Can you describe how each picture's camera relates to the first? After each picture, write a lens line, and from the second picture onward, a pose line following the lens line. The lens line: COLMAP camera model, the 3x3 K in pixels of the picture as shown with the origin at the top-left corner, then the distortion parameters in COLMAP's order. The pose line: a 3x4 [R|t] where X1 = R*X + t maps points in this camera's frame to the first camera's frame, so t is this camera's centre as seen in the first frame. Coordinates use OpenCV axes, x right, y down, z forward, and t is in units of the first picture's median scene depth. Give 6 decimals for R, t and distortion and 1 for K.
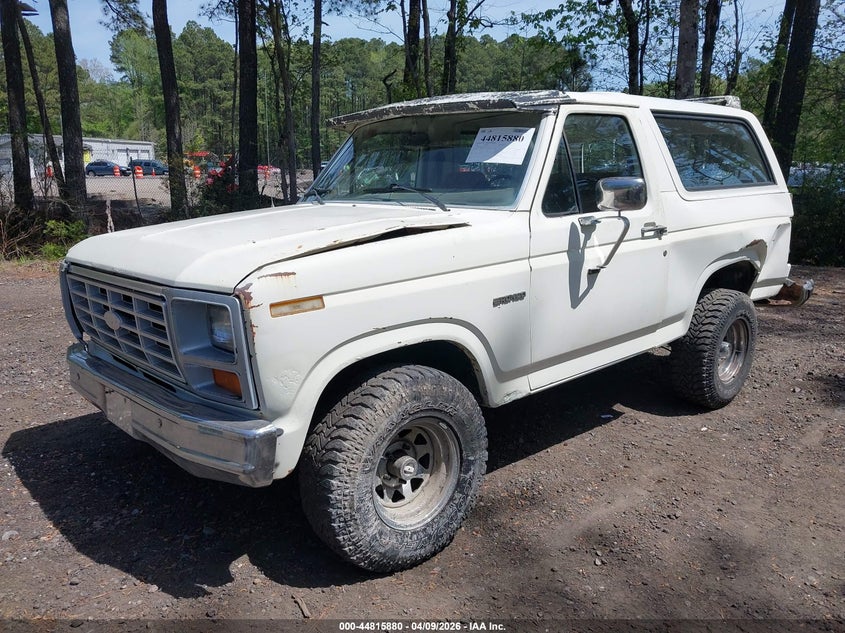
lens RADIAL K [[654.6, 0, 422.5], [0, 654.6, 316.5], [0, 0, 1]] dist [0.118607, -0.190447]
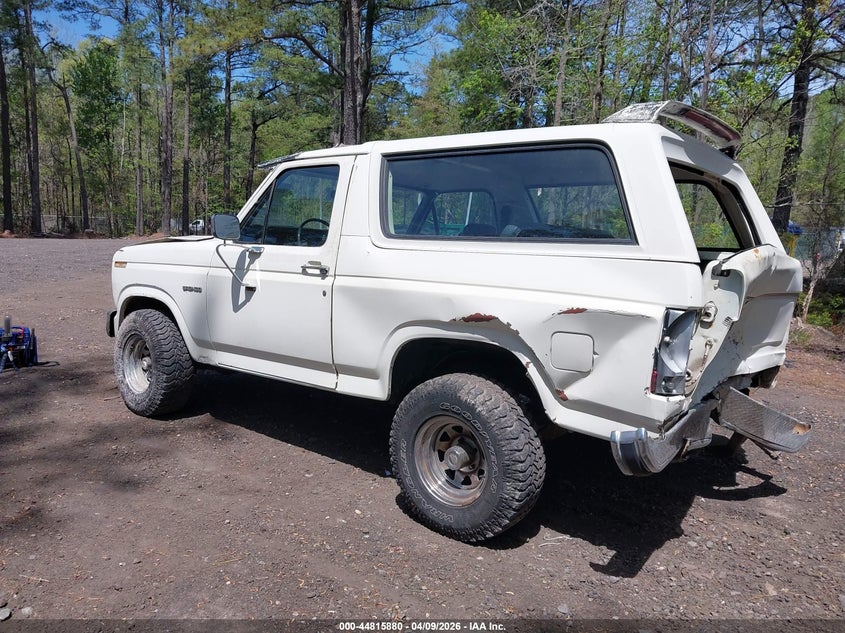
lens RADIAL K [[654.6, 0, 422.5], [0, 654.6, 316.5], [0, 0, 1]] dist [0.118607, -0.190447]
pose [[0.139632, 0.133199, -0.981204, 1.559336], [-0.244219, 0.964933, 0.096236, -0.220695], [0.959614, 0.226191, 0.167265, 1.118734]]
